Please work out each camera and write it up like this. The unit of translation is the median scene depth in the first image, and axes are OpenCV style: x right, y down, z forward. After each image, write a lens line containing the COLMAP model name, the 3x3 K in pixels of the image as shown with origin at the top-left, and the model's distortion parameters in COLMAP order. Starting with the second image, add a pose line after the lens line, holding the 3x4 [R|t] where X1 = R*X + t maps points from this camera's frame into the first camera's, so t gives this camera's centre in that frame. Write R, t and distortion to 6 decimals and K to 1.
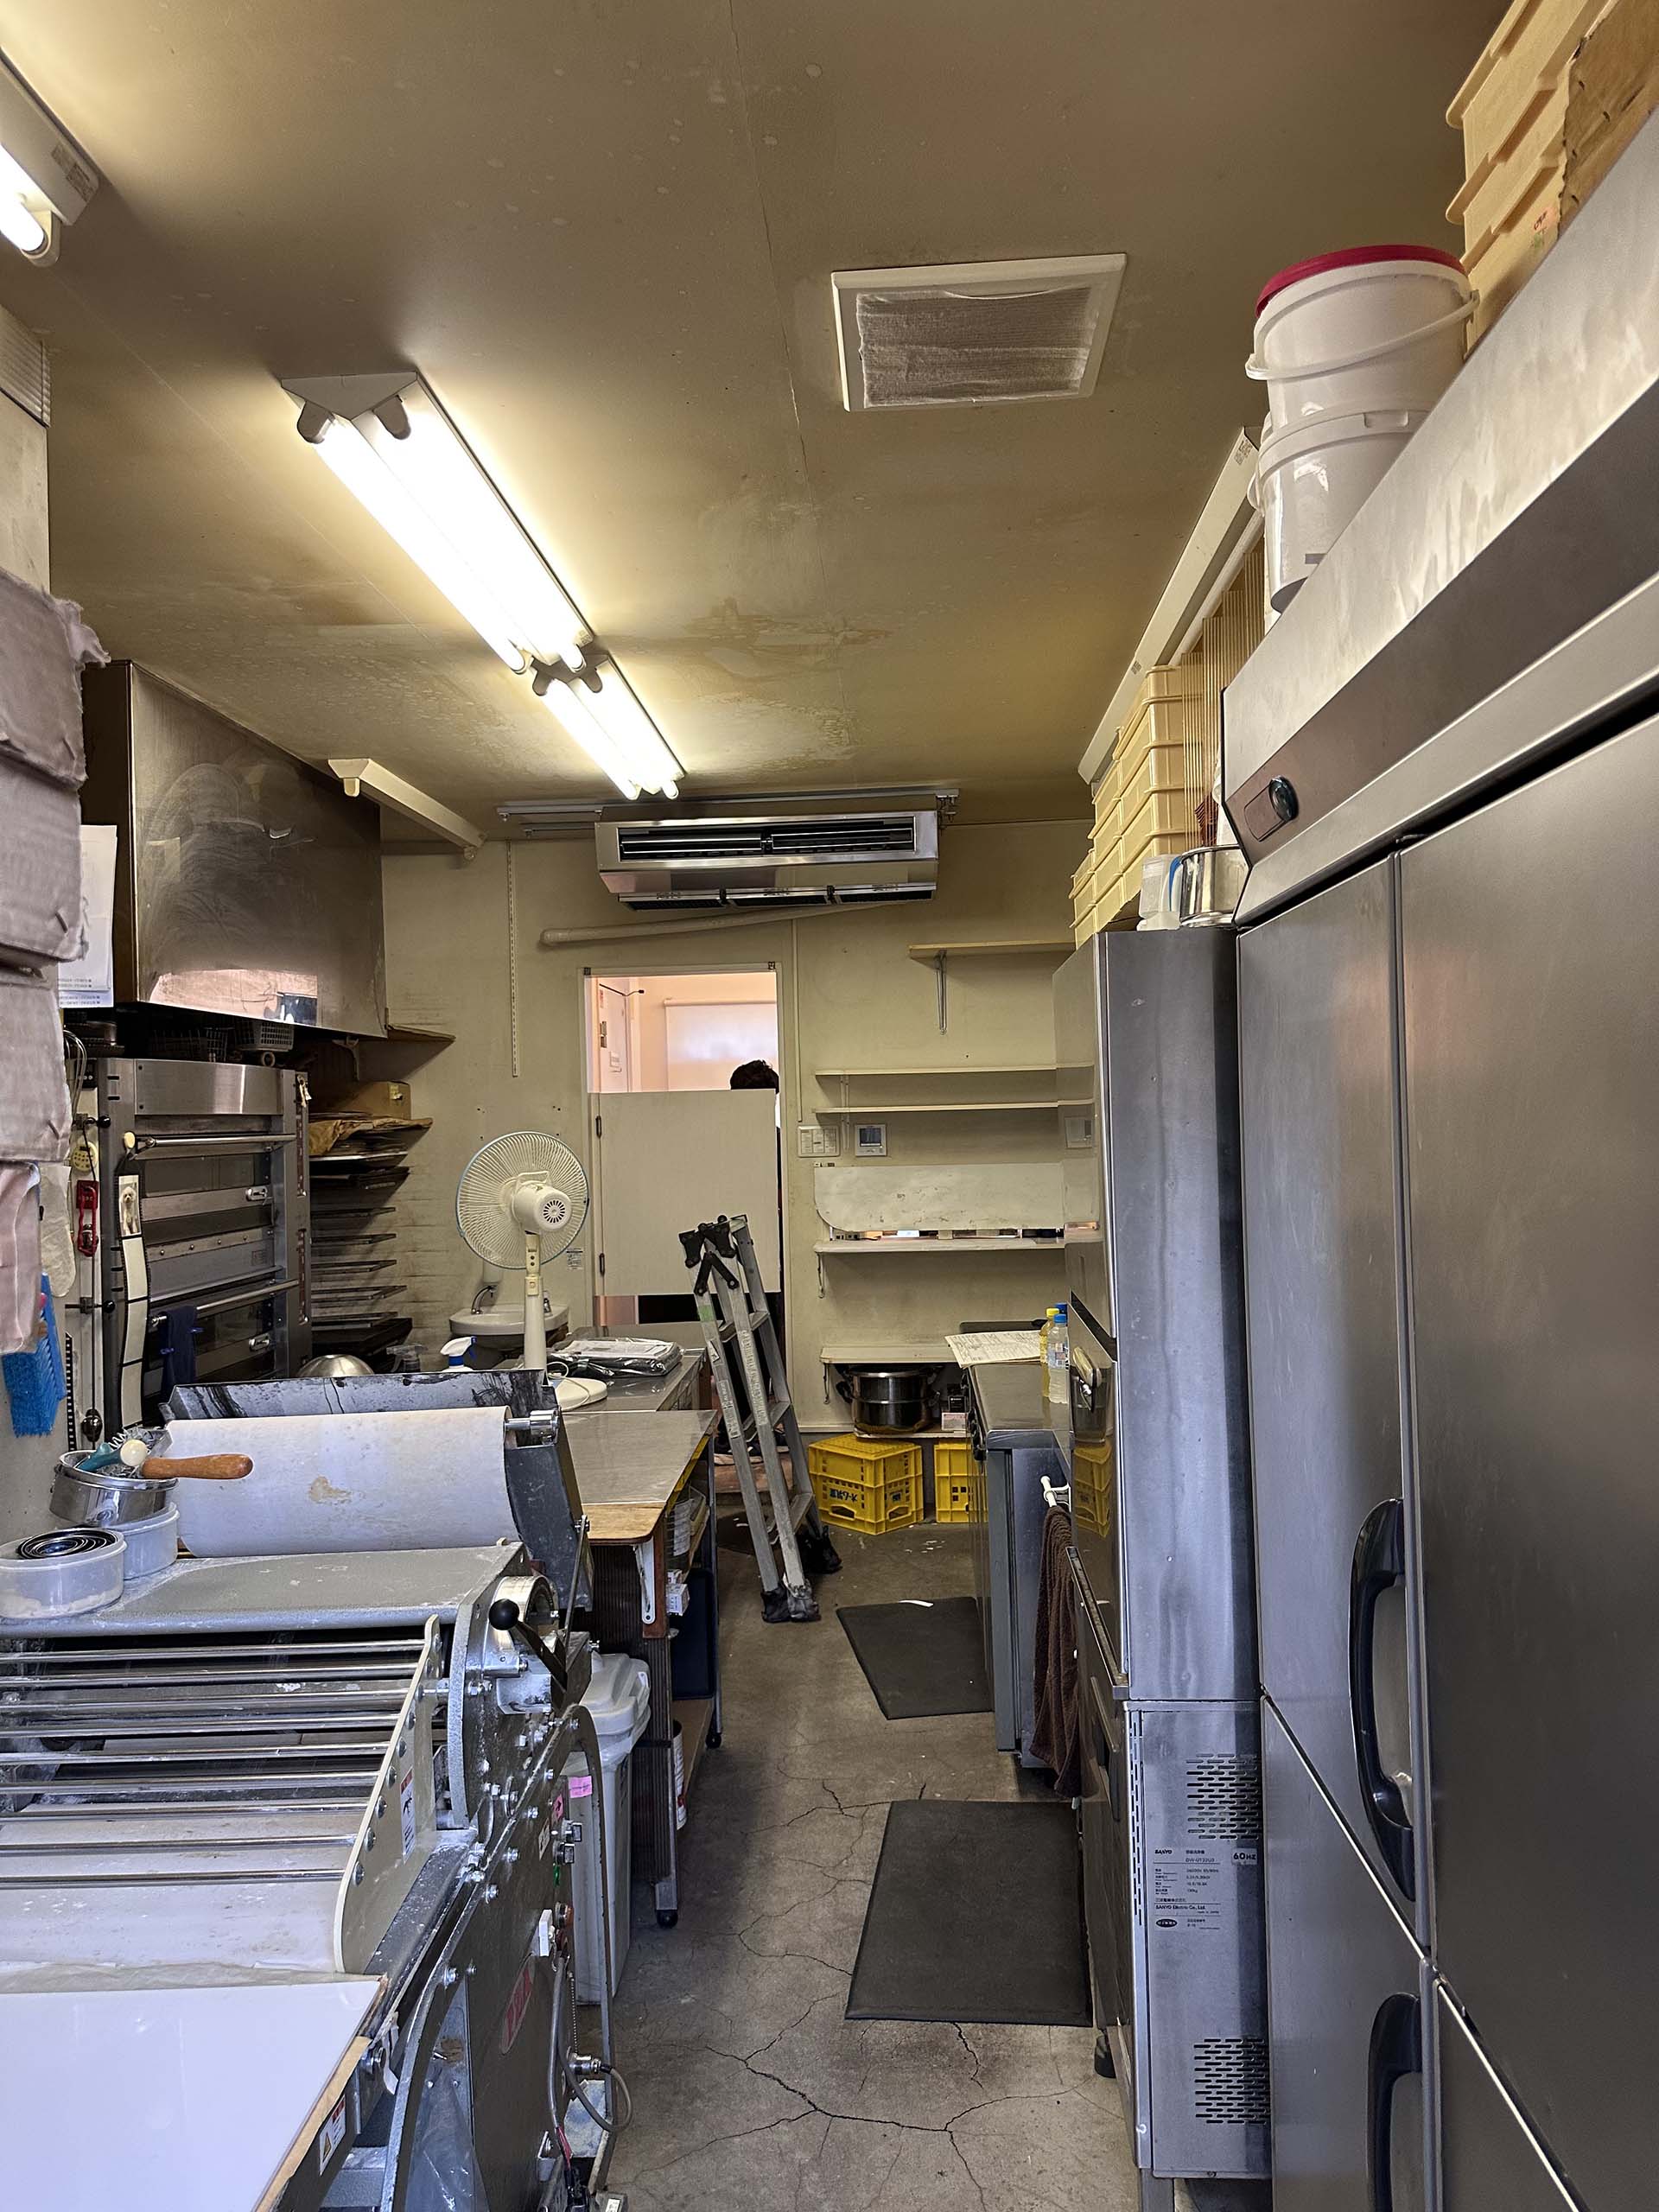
lens RADIAL K [[1584.4, 0, 831.3], [0, 1584.4, 1108.4], [0, 0, 1]] dist [0.028295, -0.040089]
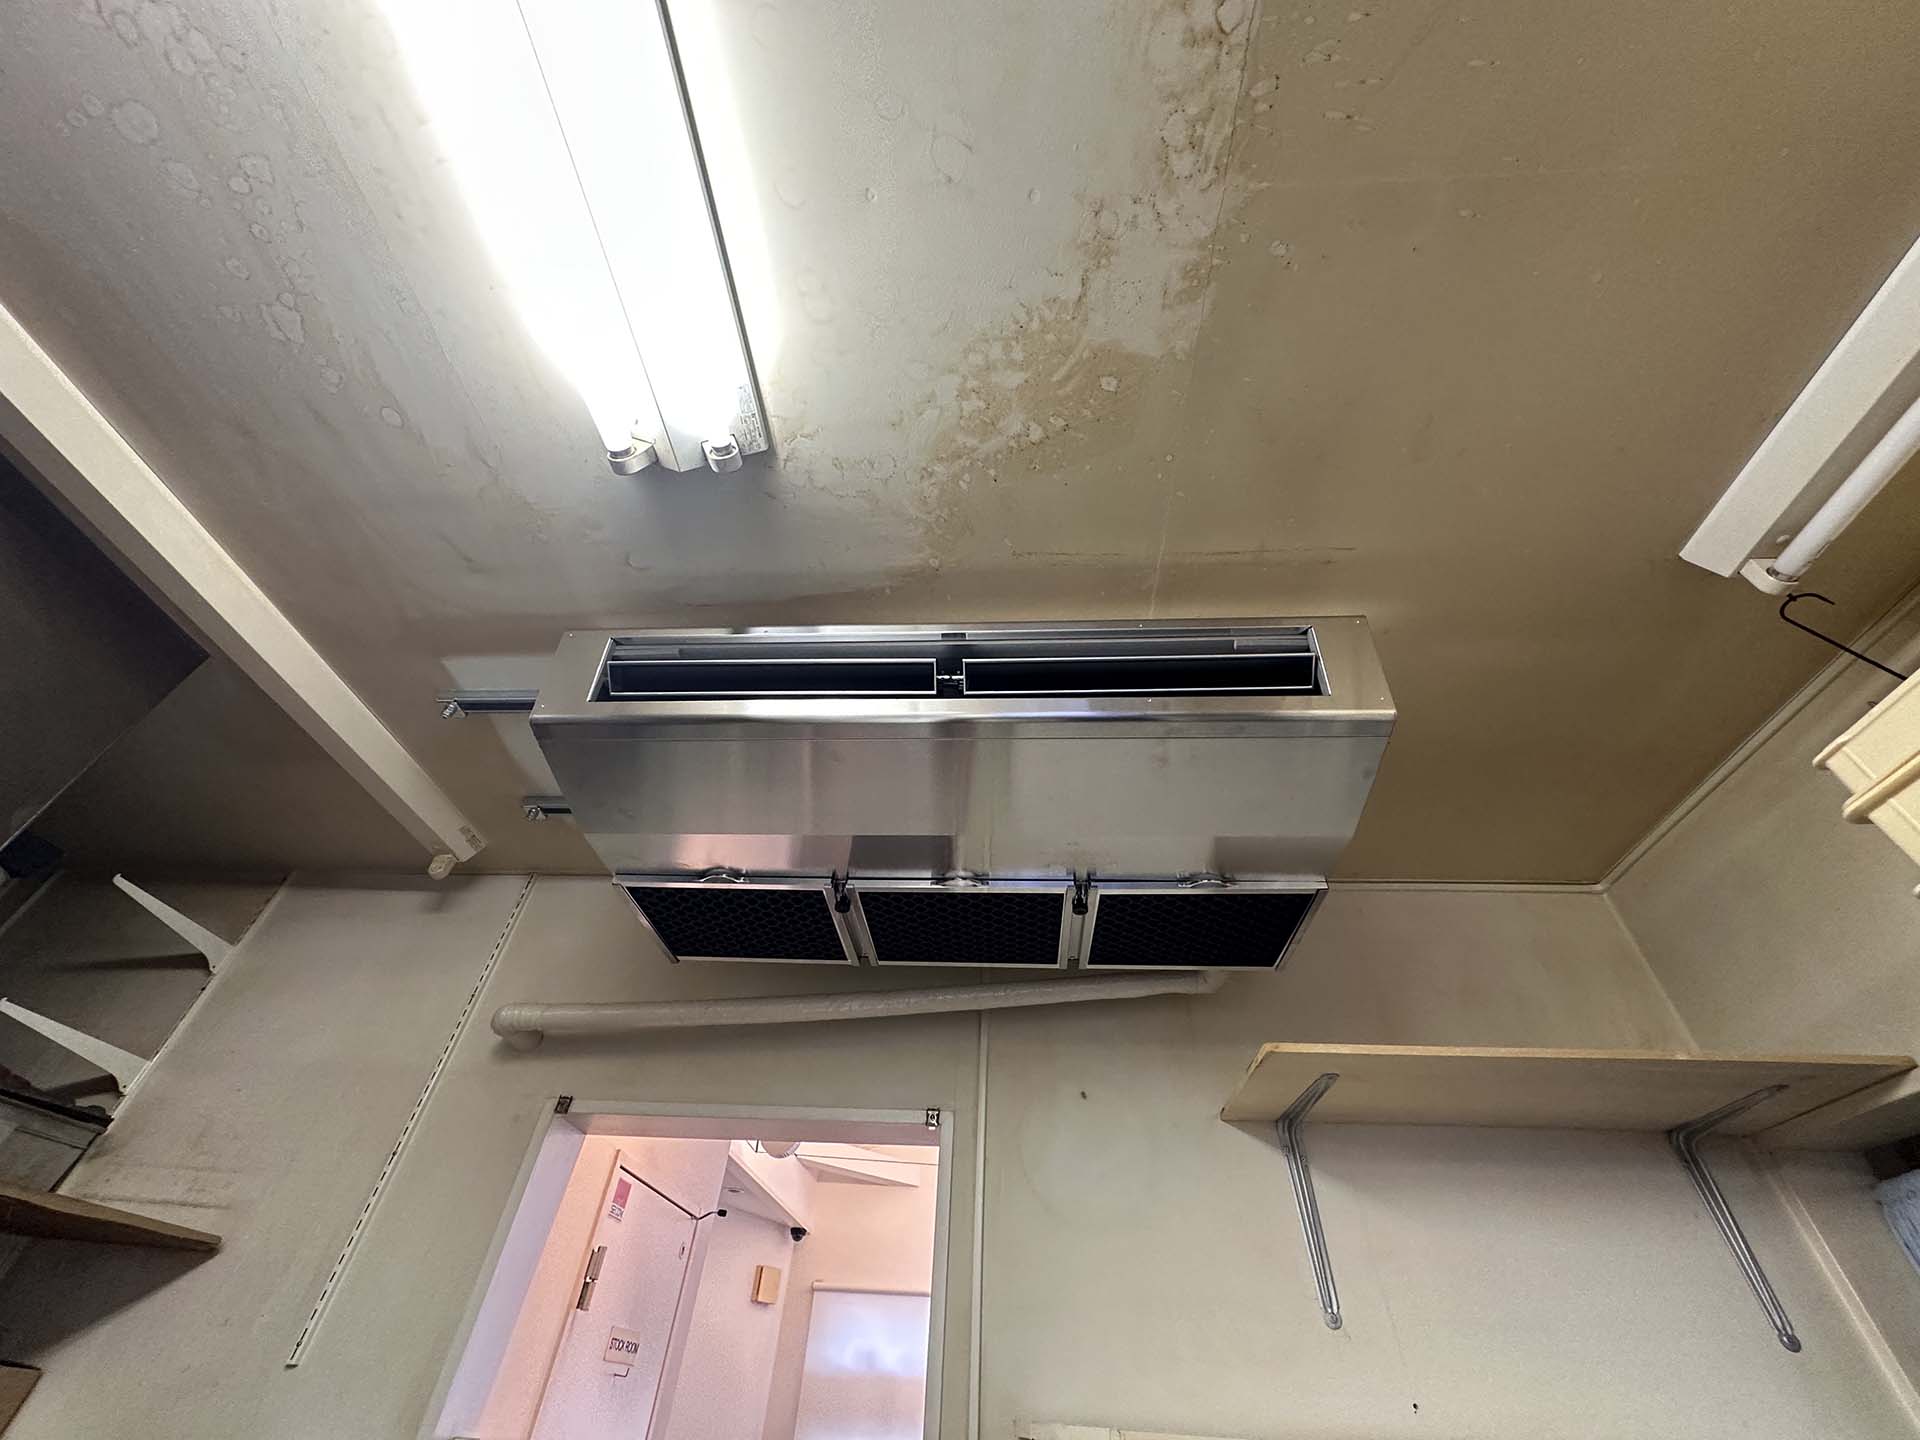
lens RADIAL K [[765.8, 0, 960.4], [0, 765.8, 715.2], [0, 0, 1]] dist [-0.003047, -0.000675]
pose [[0.997554, 0.051761, -0.046974, -0.024273], [-0.069895, 0.732176, -0.677520, -0.022104], [-0.000675, 0.679146, 0.734003, 0.736793]]
